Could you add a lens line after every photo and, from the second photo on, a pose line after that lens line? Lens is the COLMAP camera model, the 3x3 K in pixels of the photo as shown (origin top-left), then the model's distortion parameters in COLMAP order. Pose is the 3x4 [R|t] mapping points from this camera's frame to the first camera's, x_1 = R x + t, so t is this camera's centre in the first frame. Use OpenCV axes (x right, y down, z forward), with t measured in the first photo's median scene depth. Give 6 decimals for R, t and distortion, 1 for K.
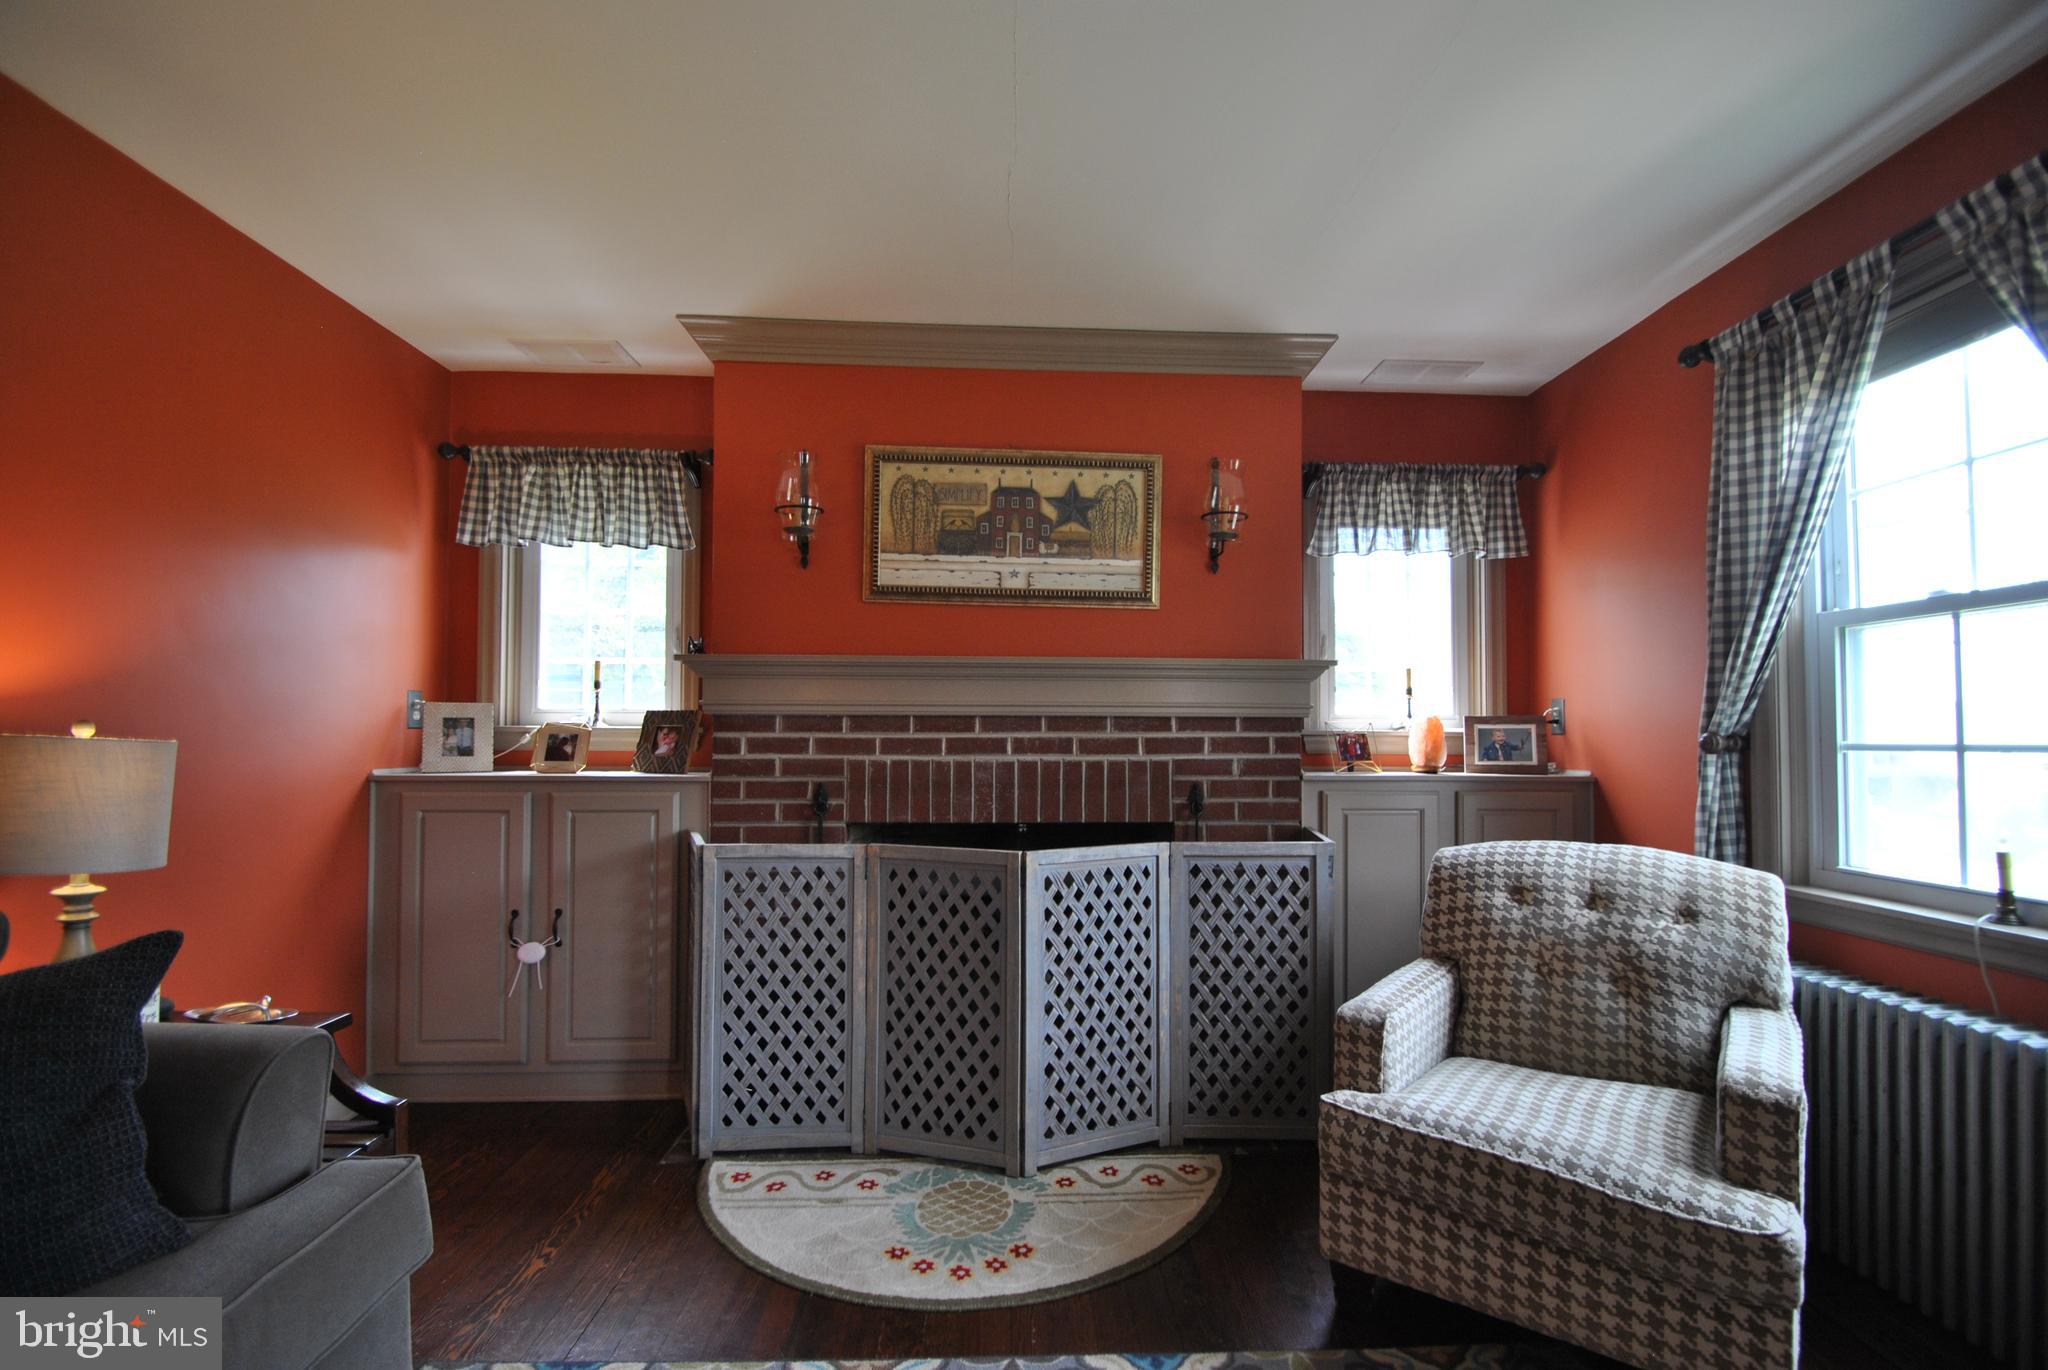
lens RADIAL K [[906.9, 0, 1035.3], [0, 906.9, 717.5], [0, 0, 1]] dist [0.012902, -0.012416]
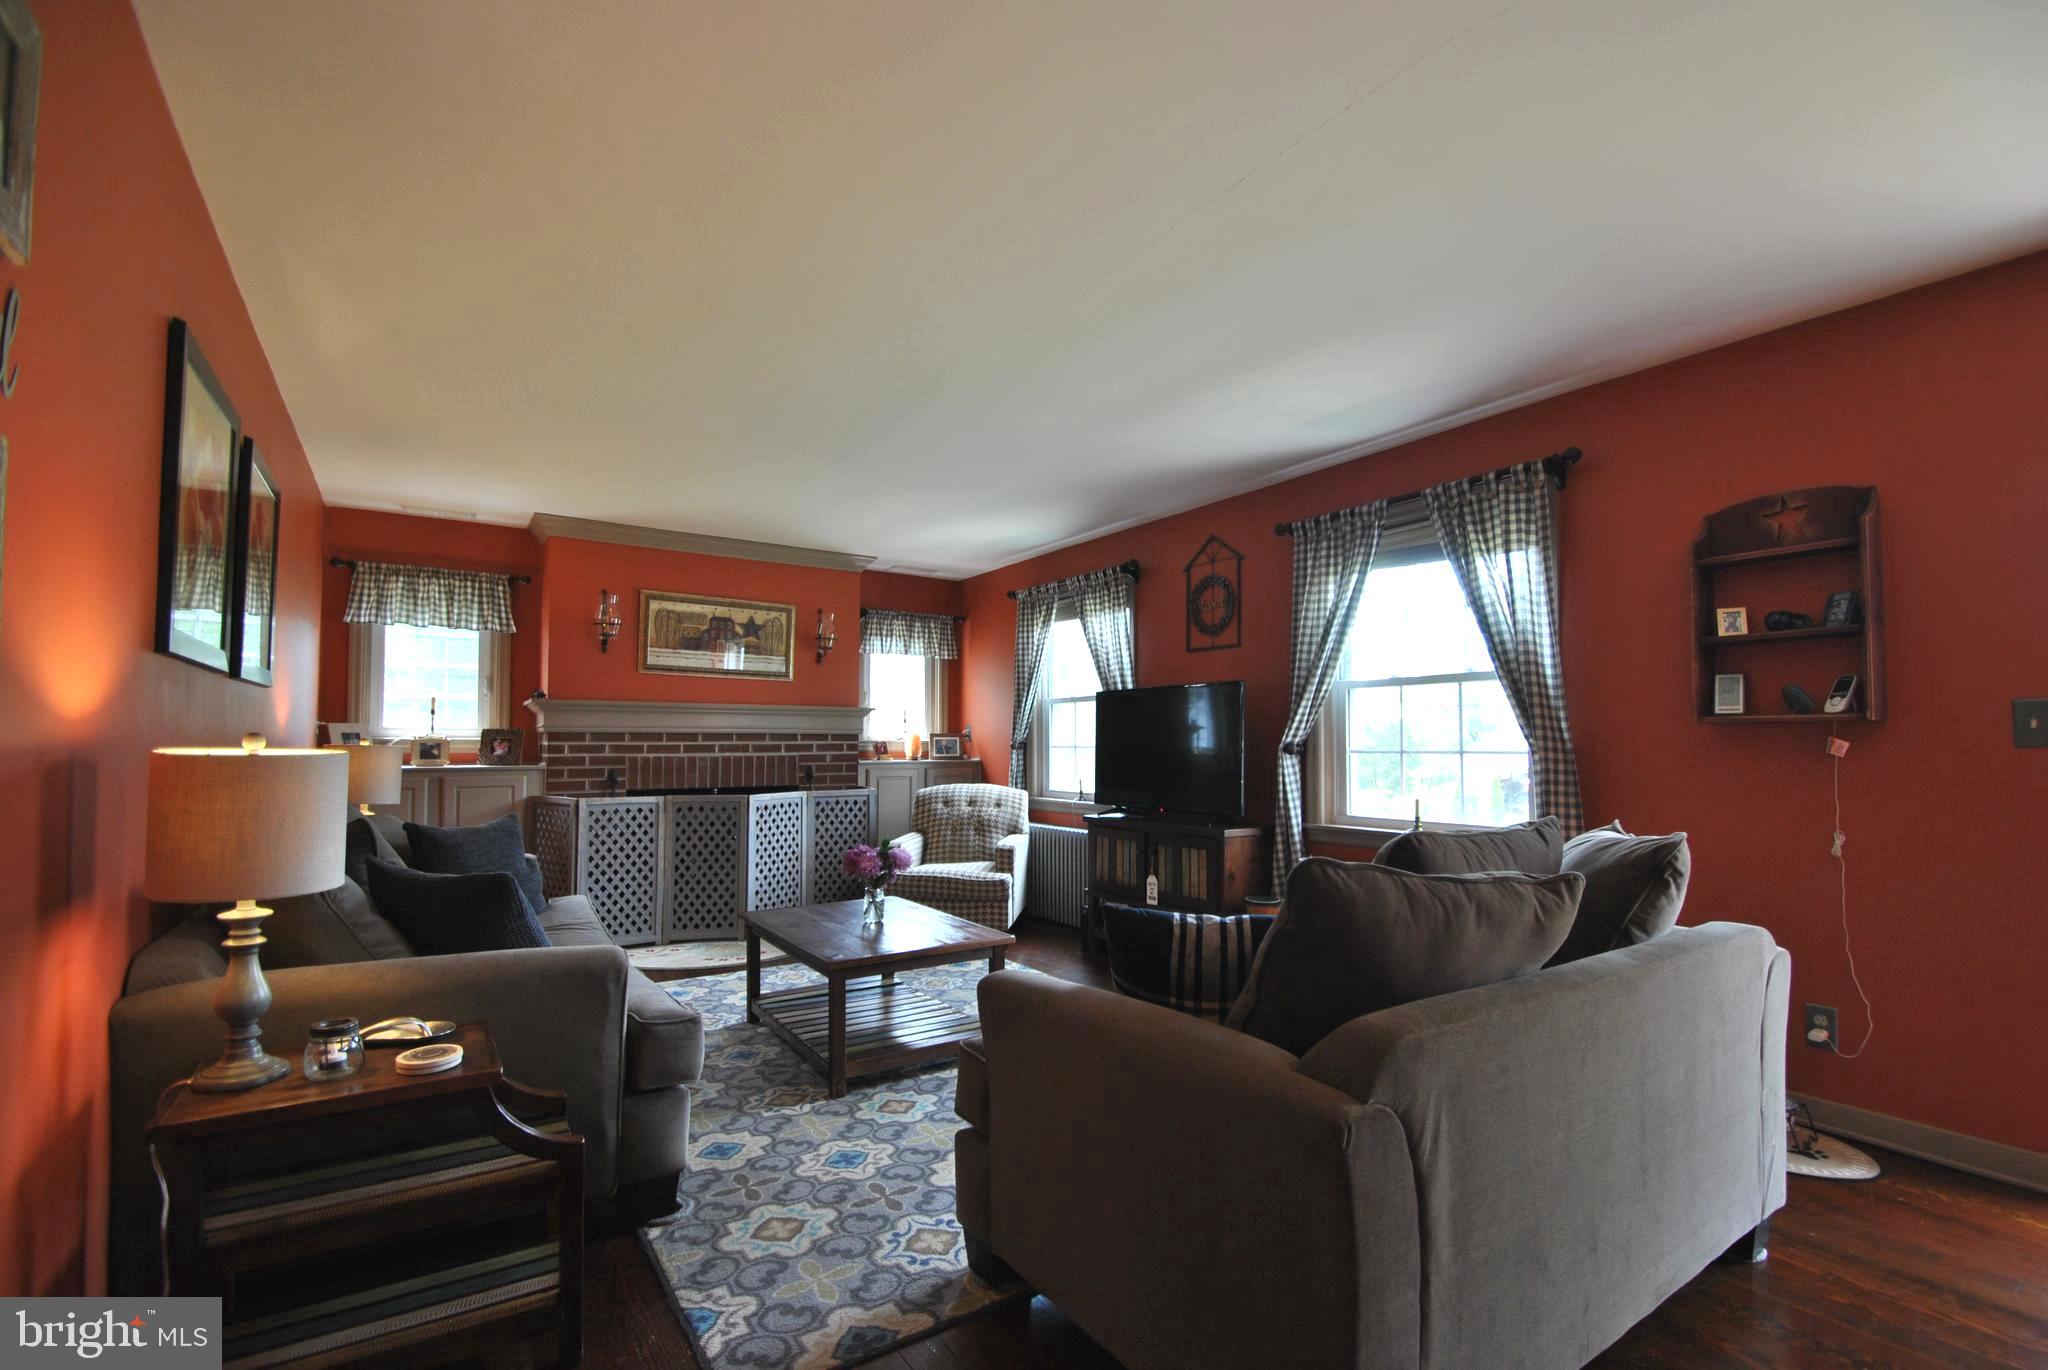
lens RADIAL K [[906.9, 0, 1044.3], [0, 906.9, 715.1], [0, 0, 1]] dist [0.012902, -0.012416]
pose [[0.847587, 0.014019, 0.530471, -0.545107], [-0.010089, 0.999896, -0.010305, -0.031969], [-0.530561, 0.003382, 0.847640, -1.202018]]
